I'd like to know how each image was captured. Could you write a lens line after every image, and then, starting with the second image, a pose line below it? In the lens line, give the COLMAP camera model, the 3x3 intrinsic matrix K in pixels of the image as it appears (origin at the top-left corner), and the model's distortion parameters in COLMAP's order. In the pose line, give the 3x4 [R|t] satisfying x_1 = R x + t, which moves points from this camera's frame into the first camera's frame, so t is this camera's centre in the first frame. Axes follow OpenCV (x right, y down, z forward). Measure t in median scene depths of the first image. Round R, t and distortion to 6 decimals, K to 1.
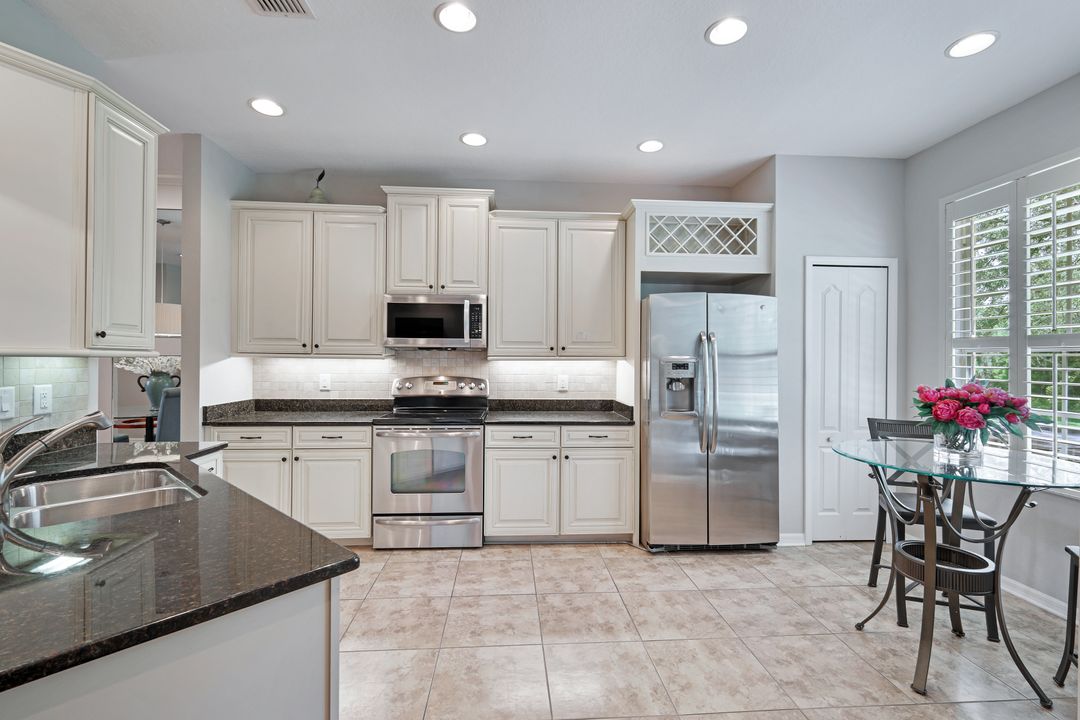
lens RADIAL K [[477.6, 0, 541.1], [0, 477.6, 358.4], [0, 0, 1]] dist [0.002412, 0.000303]
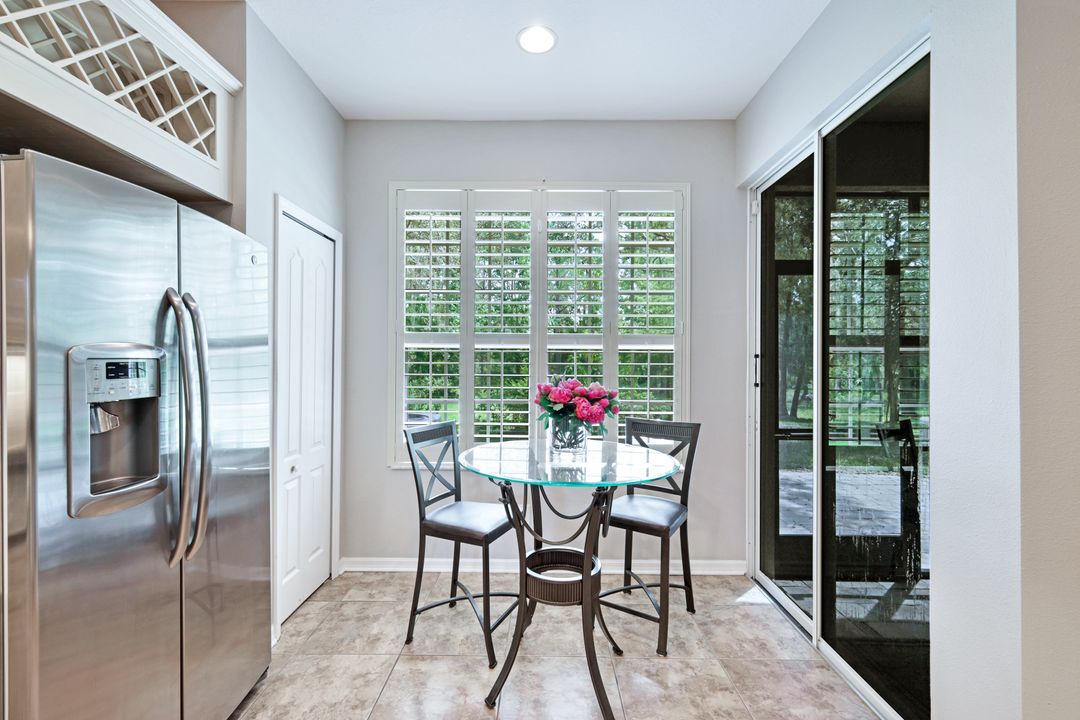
lens RADIAL K [[477.6, 0, 541.2], [0, 477.6, 358.1], [0, 0, 1]] dist [0.002412, 0.000303]
pose [[0.092211, -0.002968, 0.995735, -0.058155], [-0.007616, 0.999964, 0.003686, 0.002834], [-0.995710, -0.007923, 0.092186, 0.584092]]
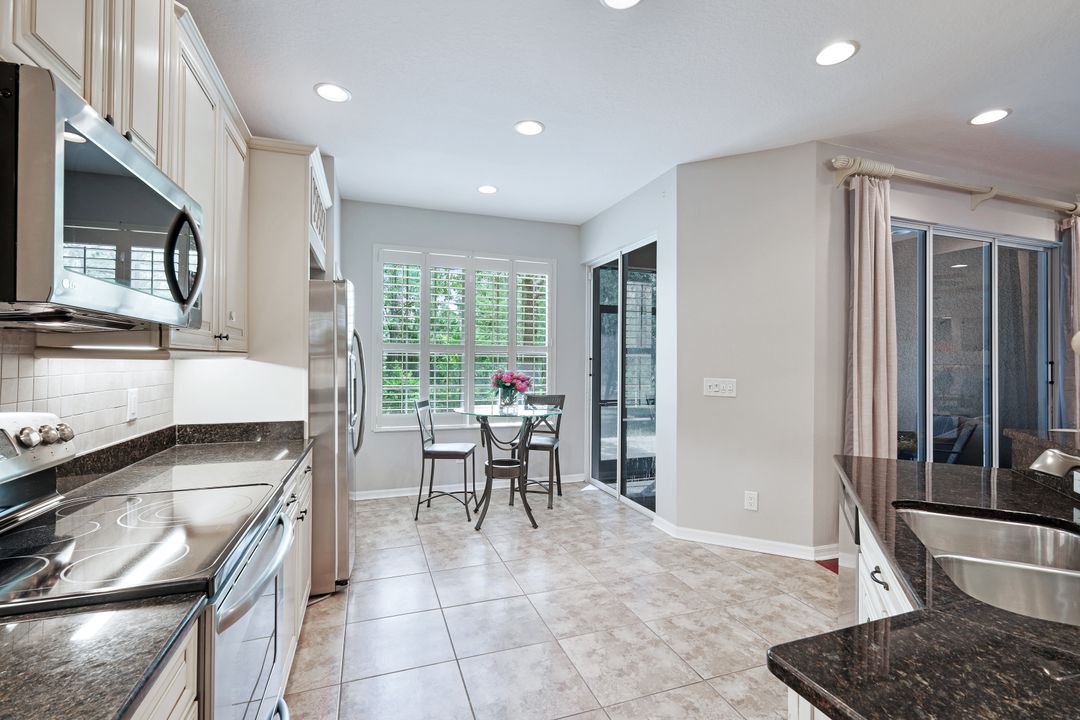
lens RADIAL K [[477.6, 0, 546.6], [0, 477.6, 358.2], [0, 0, 1]] dist [0.002412, 0.000303]
pose [[-0.272131, -0.002257, 0.962258, -0.618470], [-0.013900, 0.999902, -0.001586, 0.000769], [-0.962160, -0.013807, -0.272135, 0.835460]]
